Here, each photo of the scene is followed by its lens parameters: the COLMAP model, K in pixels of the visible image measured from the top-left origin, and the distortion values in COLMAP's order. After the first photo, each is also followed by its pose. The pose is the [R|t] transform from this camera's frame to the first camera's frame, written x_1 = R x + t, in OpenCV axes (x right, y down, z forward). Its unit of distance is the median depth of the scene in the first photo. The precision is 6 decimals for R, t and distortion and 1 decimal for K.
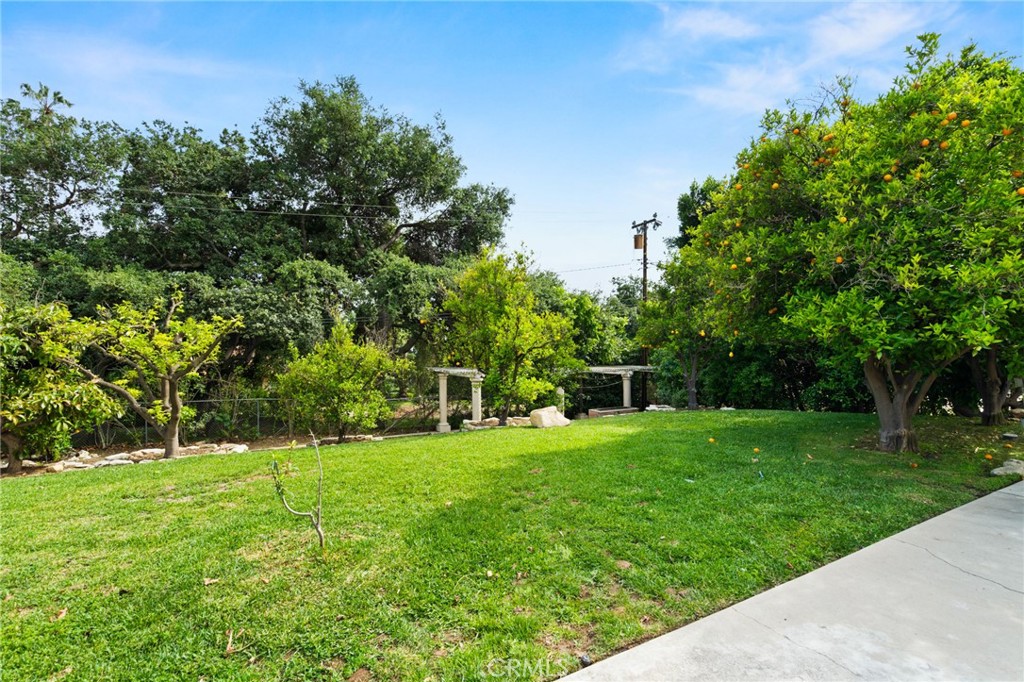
lens RADIAL K [[466.3, 0, 510.9], [0, 466.3, 343.0], [0, 0, 1]] dist [0.003316, 0.000030]
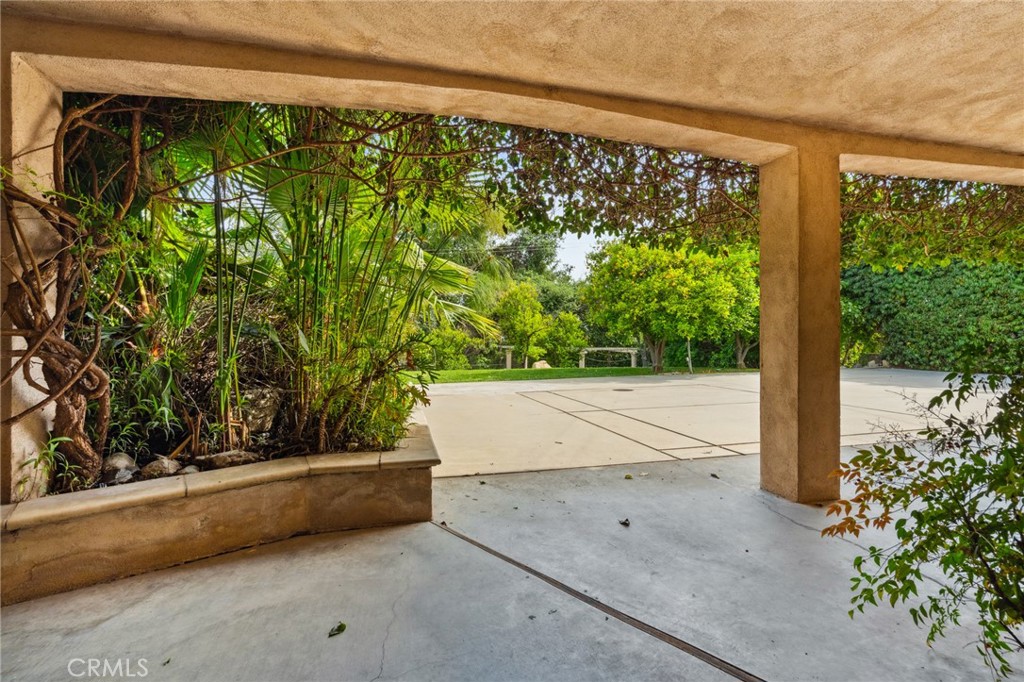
lens RADIAL K [[466.3, 0, 513.1], [0, 466.3, 338.7], [0, 0, 1]] dist [0.003316, 0.000030]
pose [[0.976653, 0.010148, -0.214584, 0.312231], [-0.008073, 0.999912, 0.010542, 0.017355], [0.214672, -0.008564, 0.976649, -0.787125]]
